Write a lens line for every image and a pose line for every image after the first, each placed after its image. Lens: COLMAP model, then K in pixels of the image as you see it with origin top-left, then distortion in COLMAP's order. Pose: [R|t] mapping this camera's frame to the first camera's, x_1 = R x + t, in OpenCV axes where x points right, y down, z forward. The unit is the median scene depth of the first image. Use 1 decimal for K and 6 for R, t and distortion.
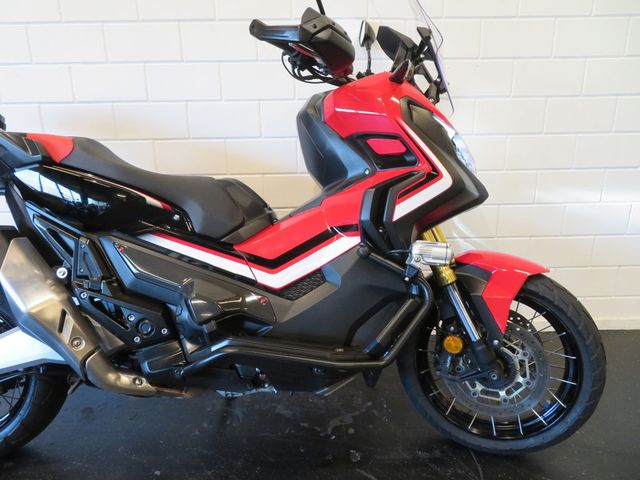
lens RADIAL K [[460.1, 0, 323.2], [0, 460.1, 244.9], [0, 0, 1]] dist [-0.009189, 0.000756]
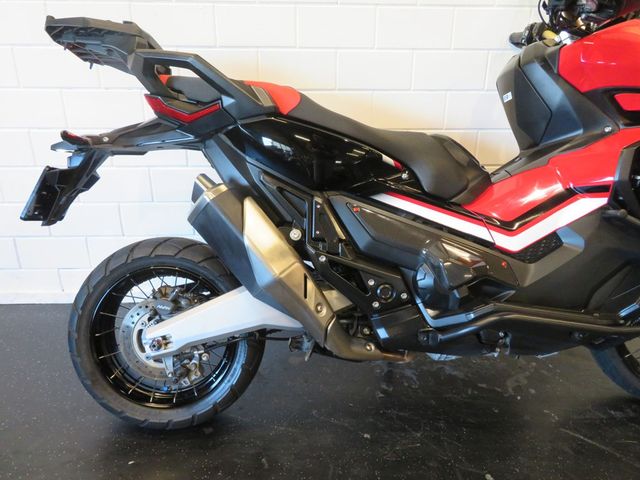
lens RADIAL K [[460.1, 0, 318.4], [0, 460.1, 242.7], [0, 0, 1]] dist [-0.009189, 0.000756]
pose [[0.999286, 0.002793, 0.037674, -0.537021], [-0.006263, 0.995712, 0.092296, -0.009371], [-0.037254, -0.092466, 0.995019, 0.060037]]
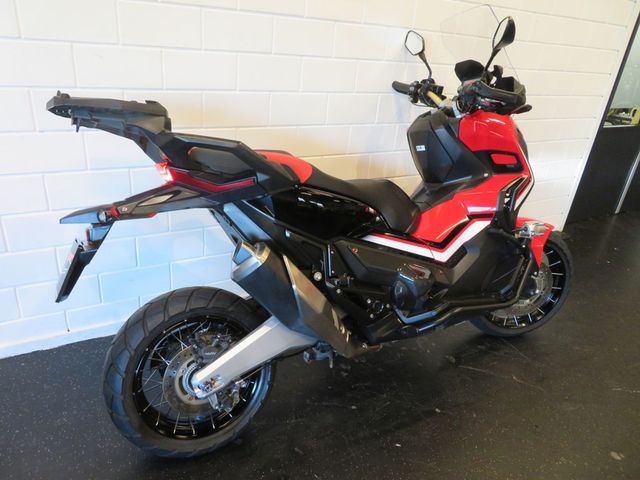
lens RADIAL K [[460.1, 0, 324.0], [0, 460.1, 240.2], [0, 0, 1]] dist [-0.009189, 0.000756]
pose [[0.867377, -0.125840, 0.481478, -1.085301], [0.035466, 0.980672, 0.192419, -0.255413], [-0.496386, -0.149823, 0.855075, -0.028210]]
